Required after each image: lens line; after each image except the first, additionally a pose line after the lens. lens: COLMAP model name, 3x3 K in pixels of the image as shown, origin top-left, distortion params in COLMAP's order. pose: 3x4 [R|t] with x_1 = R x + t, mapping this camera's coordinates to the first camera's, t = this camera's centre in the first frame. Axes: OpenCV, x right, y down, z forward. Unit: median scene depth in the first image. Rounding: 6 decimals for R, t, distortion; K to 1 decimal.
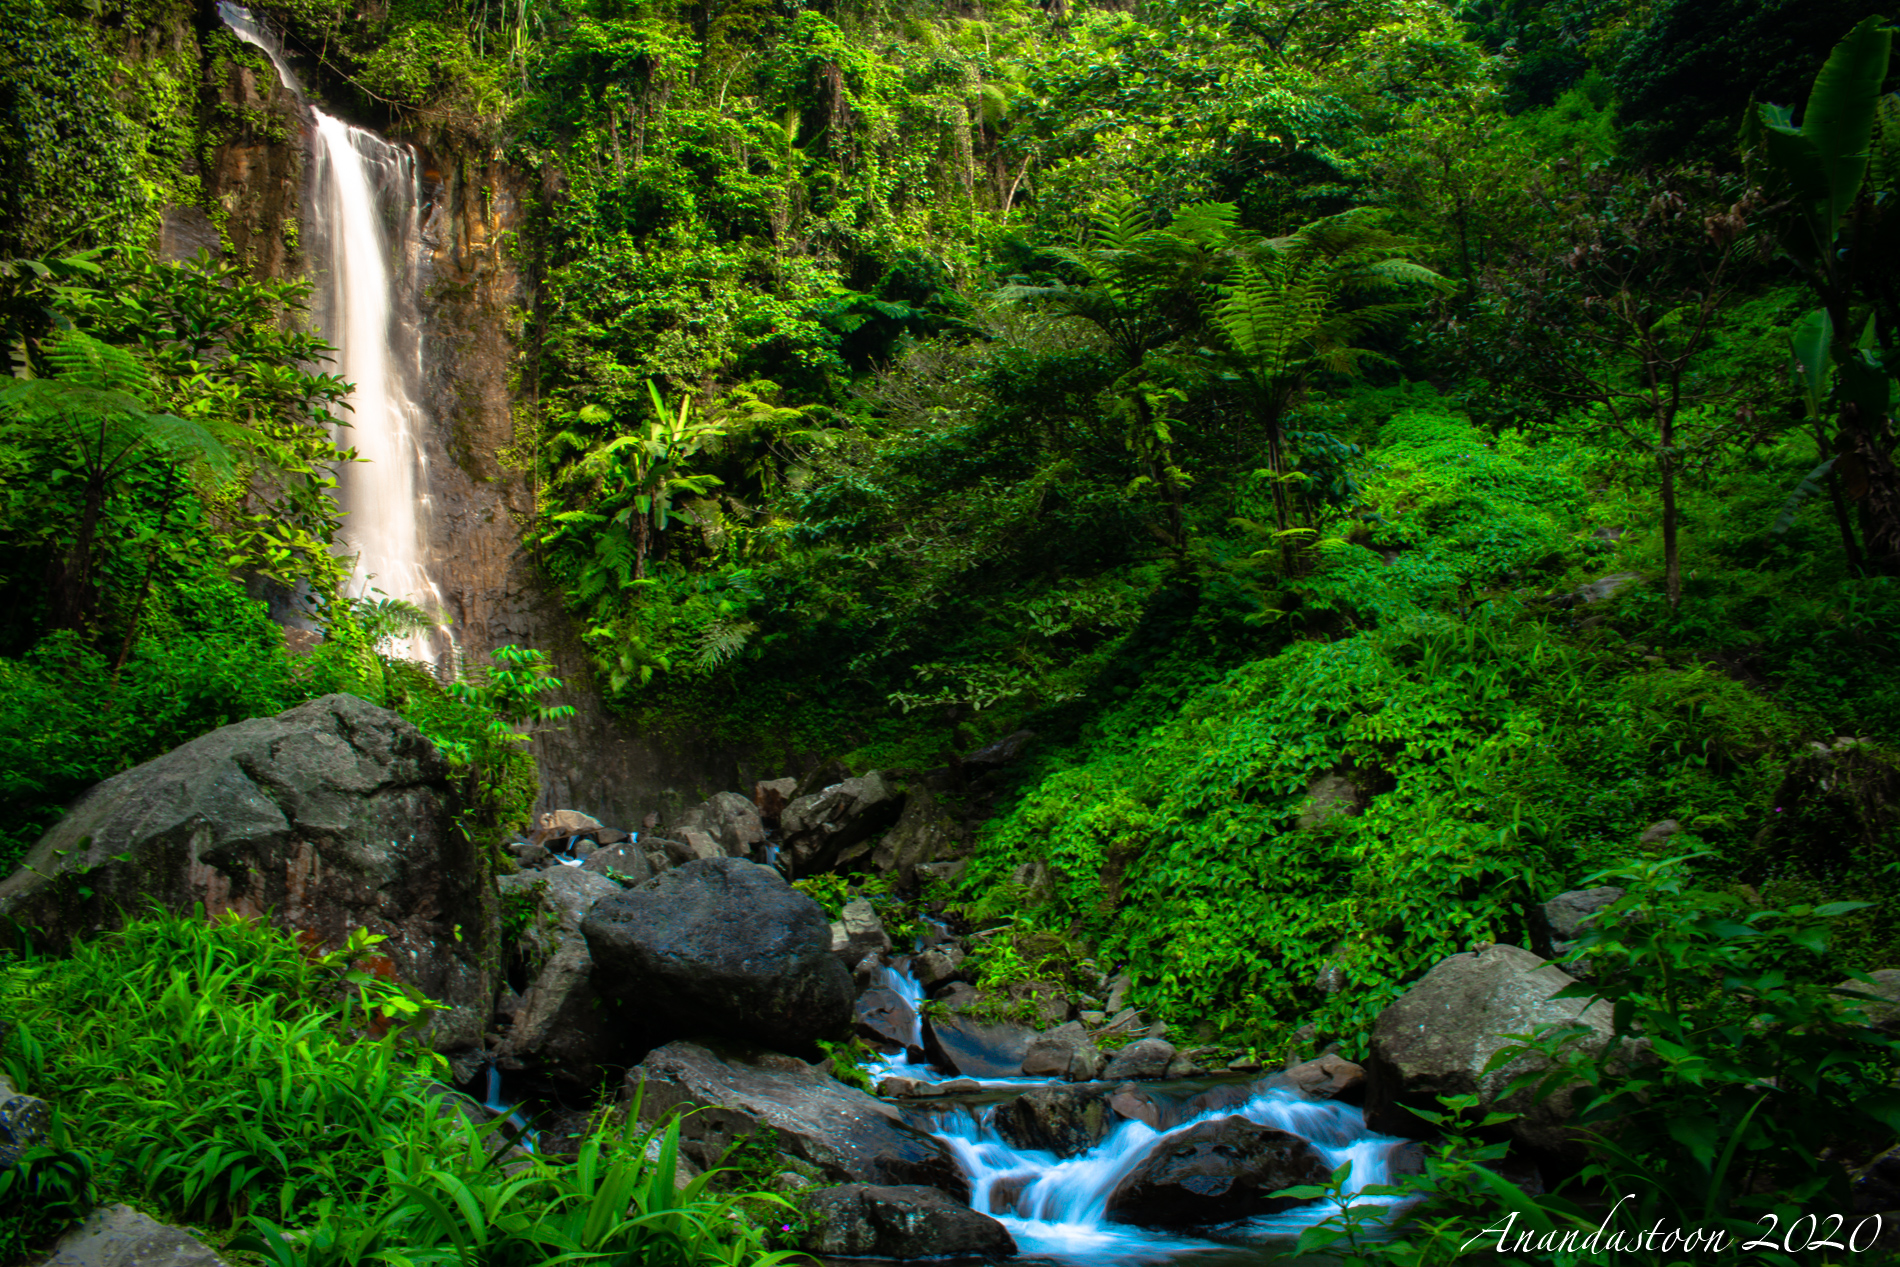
lens RADIAL K [[1474.0, 0, 948.2], [0, 1474.0, 633.2], [0, 0, 1]] dist [-0.098921, 0.020311]
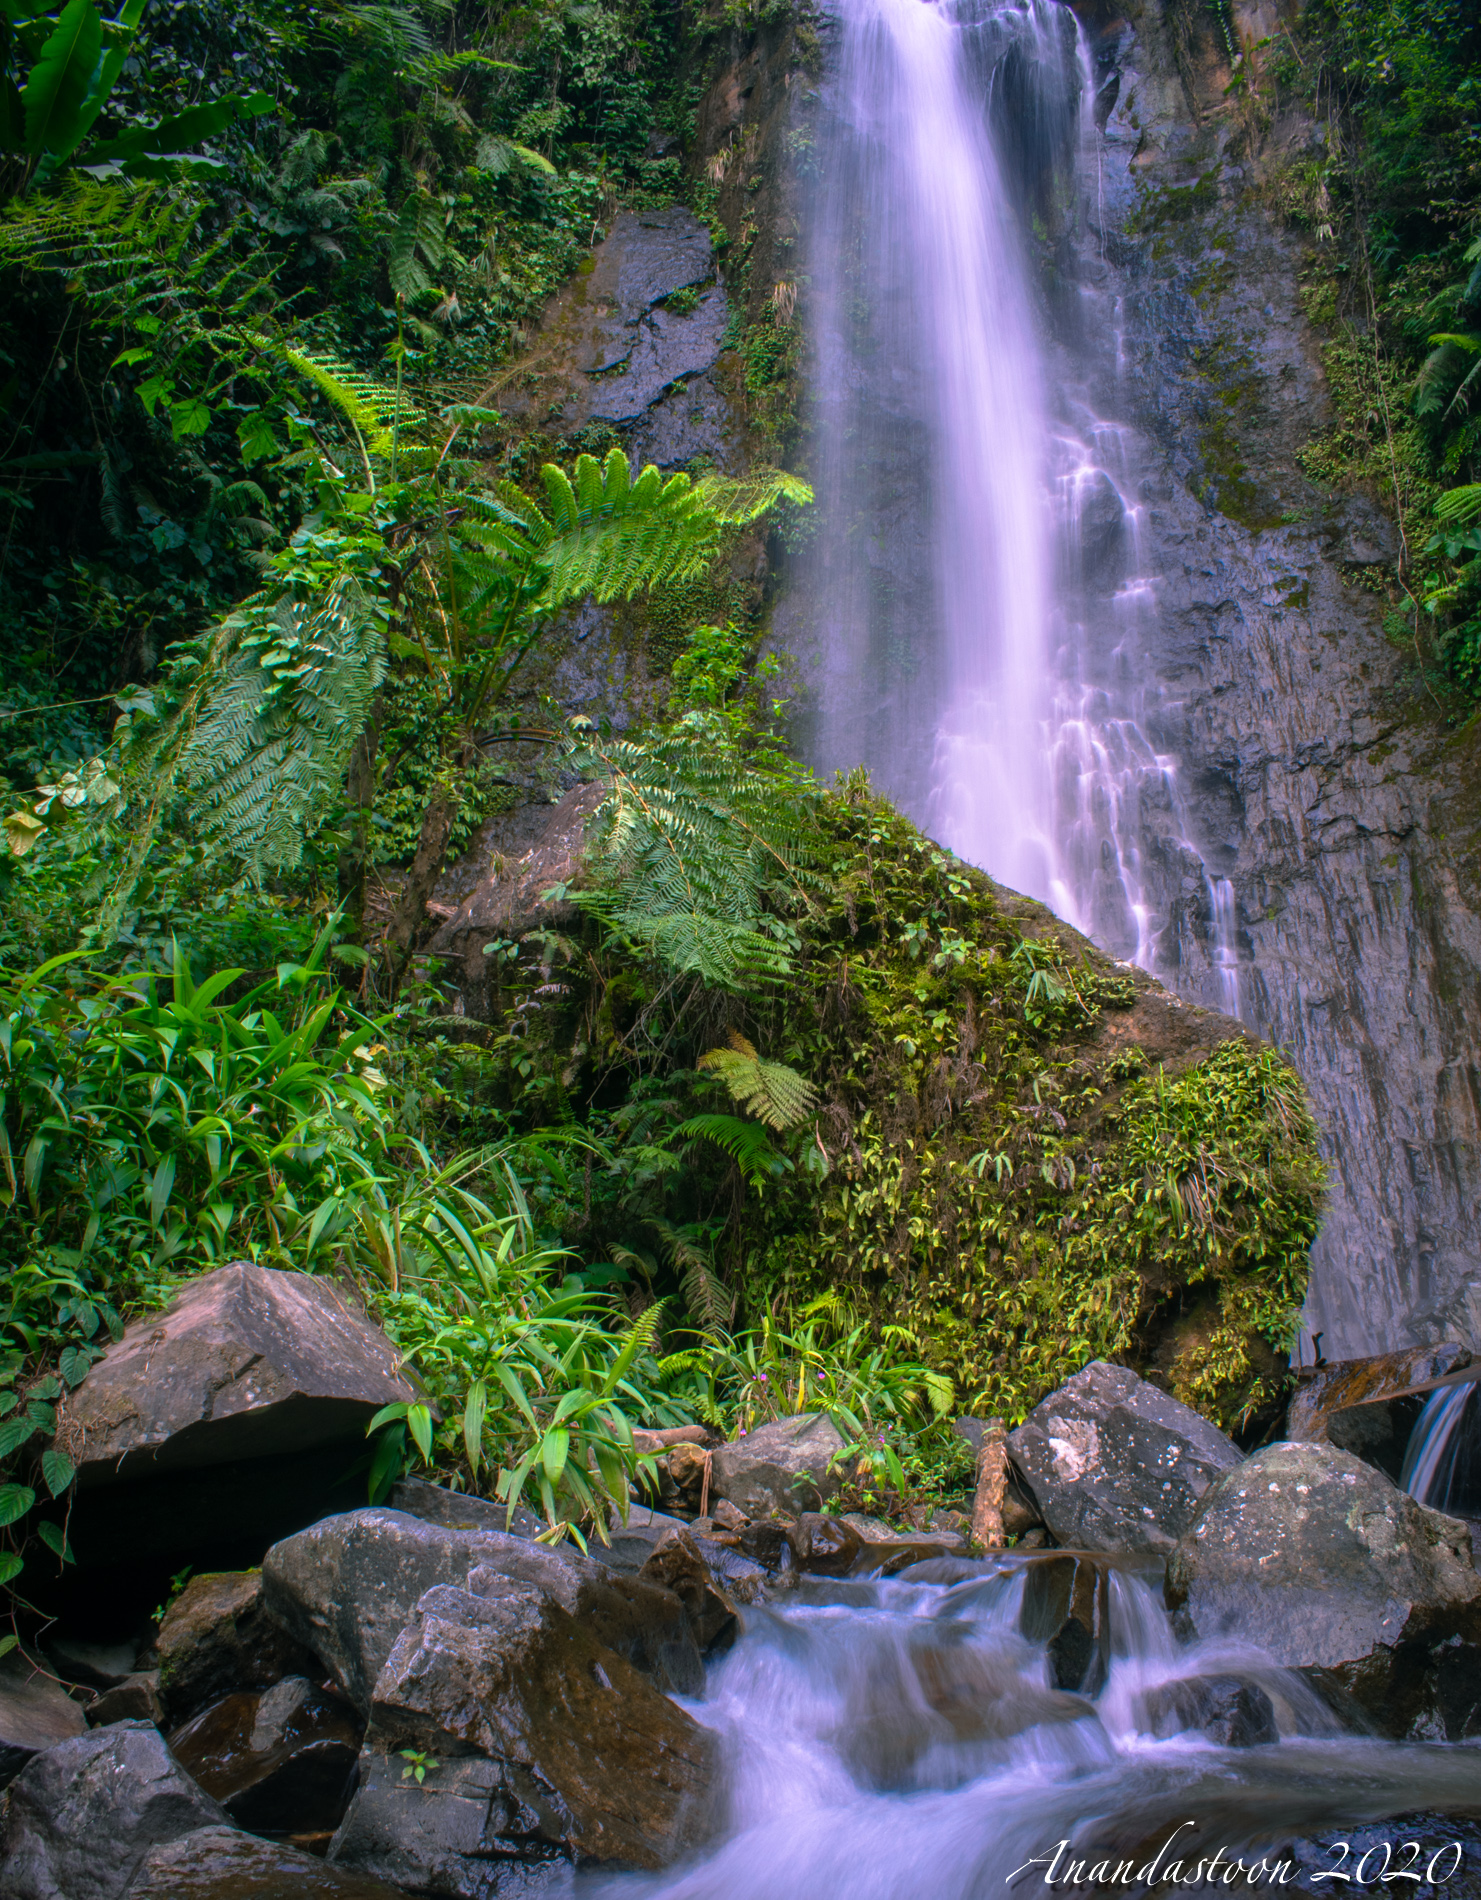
lens RADIAL K [[1724.0, 0, 733.5], [0, 1724.0, 1059.1], [0, 0, 1]] dist [-0.105057, 0.027525]
pose [[0.708563, -0.136203, -0.692378, -0.131640], [0.105554, 0.990614, -0.086850, 0.085437], [0.697709, -0.011545, 0.716289, 0.625653]]
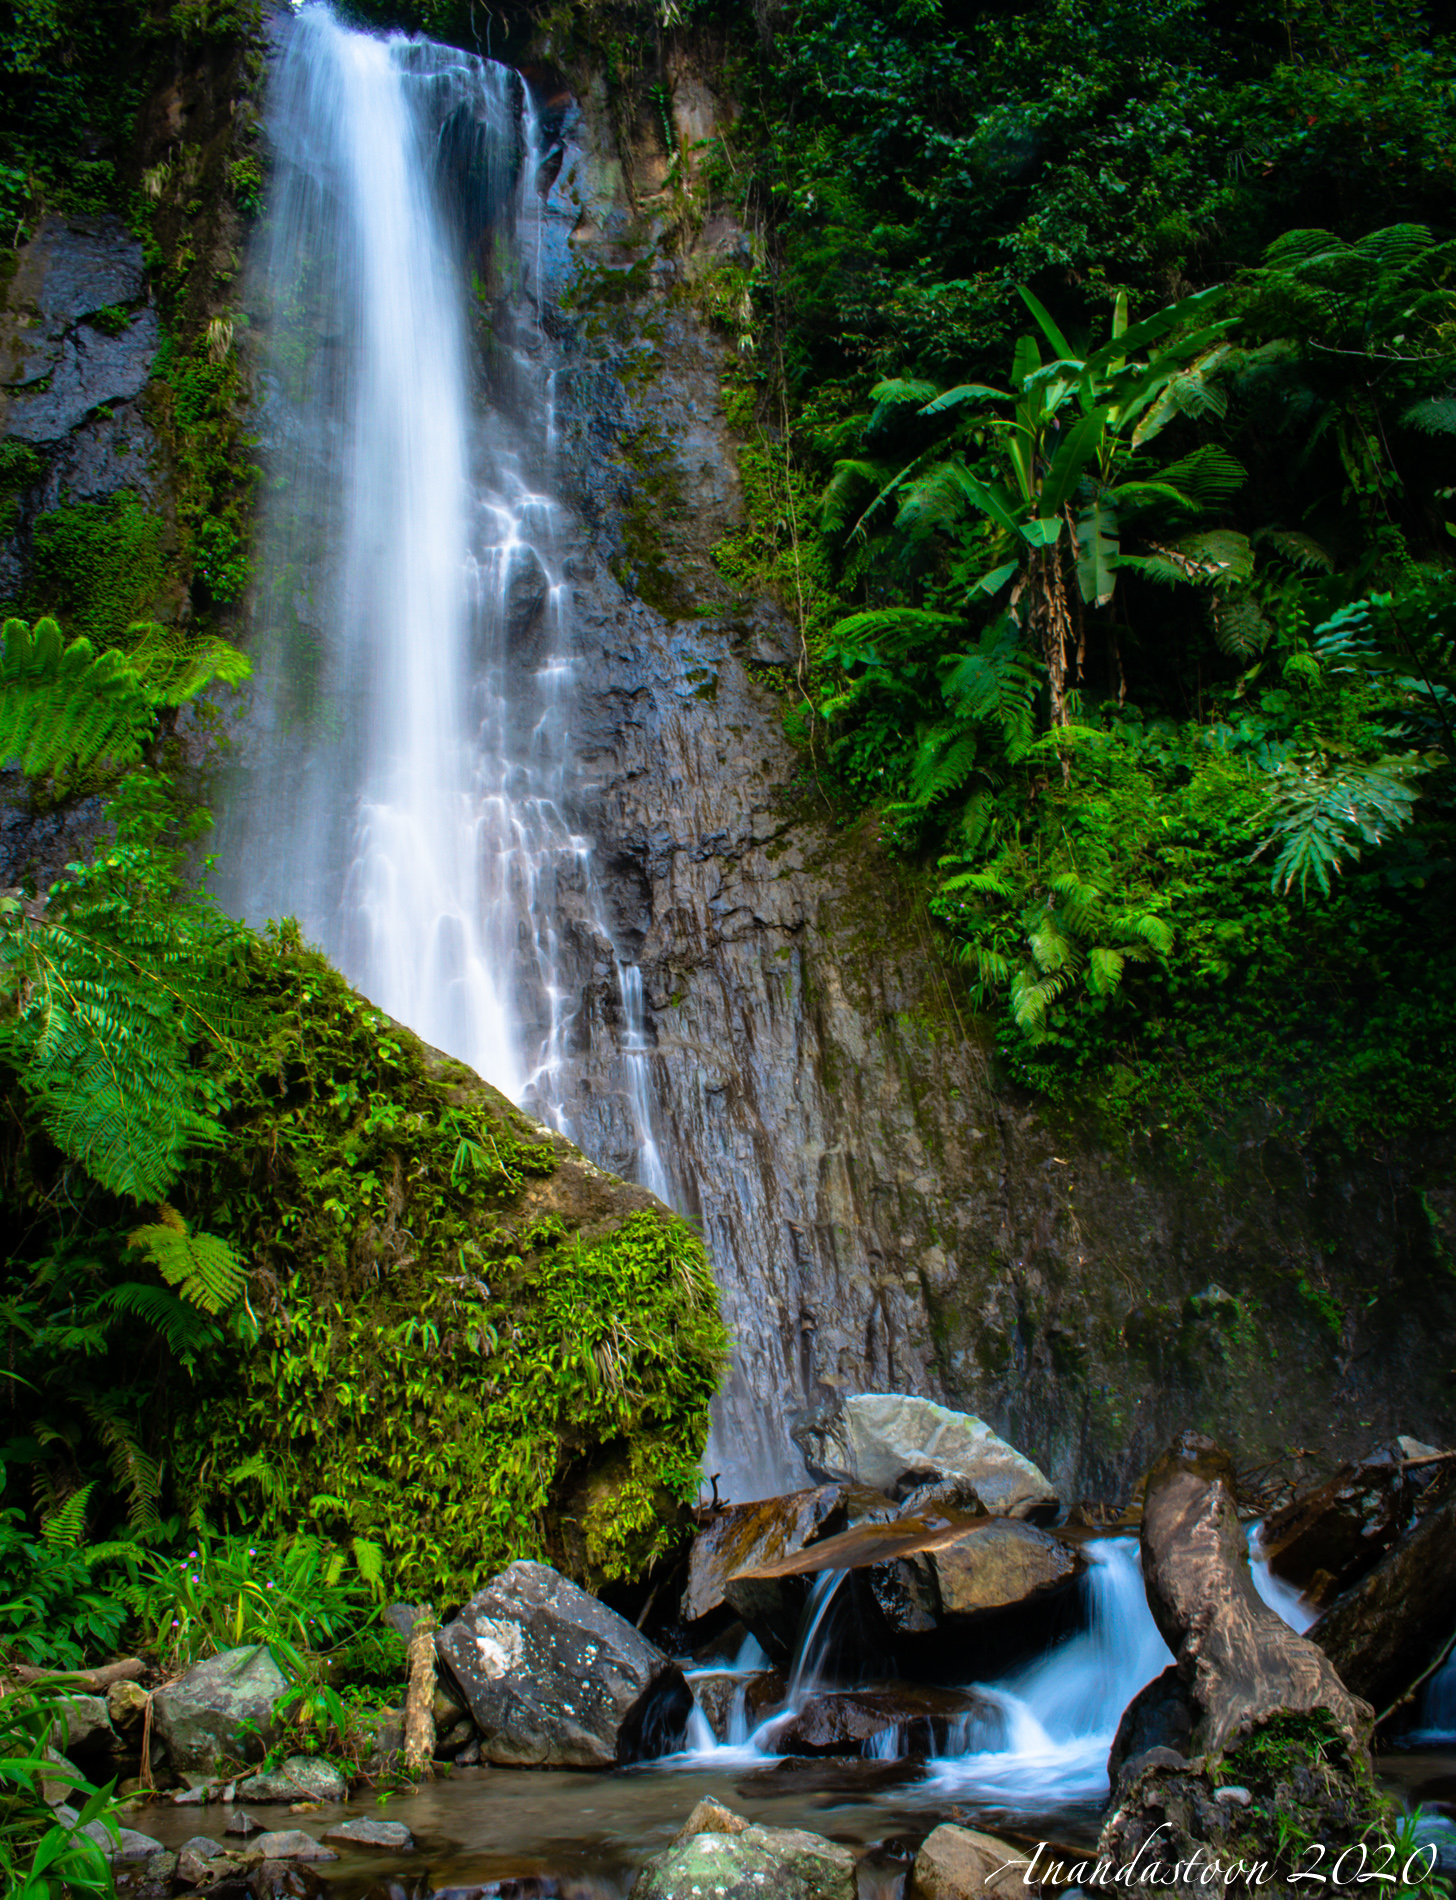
lens RADIAL K [[1689.6, 0, 715.7], [0, 1689.6, 1074.7], [0, 0, 1]] dist [-0.102222, 0.018265]
pose [[0.899363, -0.109433, -0.423285, -0.127457], [0.108534, 0.993745, -0.026310, 0.056967], [0.423517, -0.022278, 0.905614, 0.619988]]
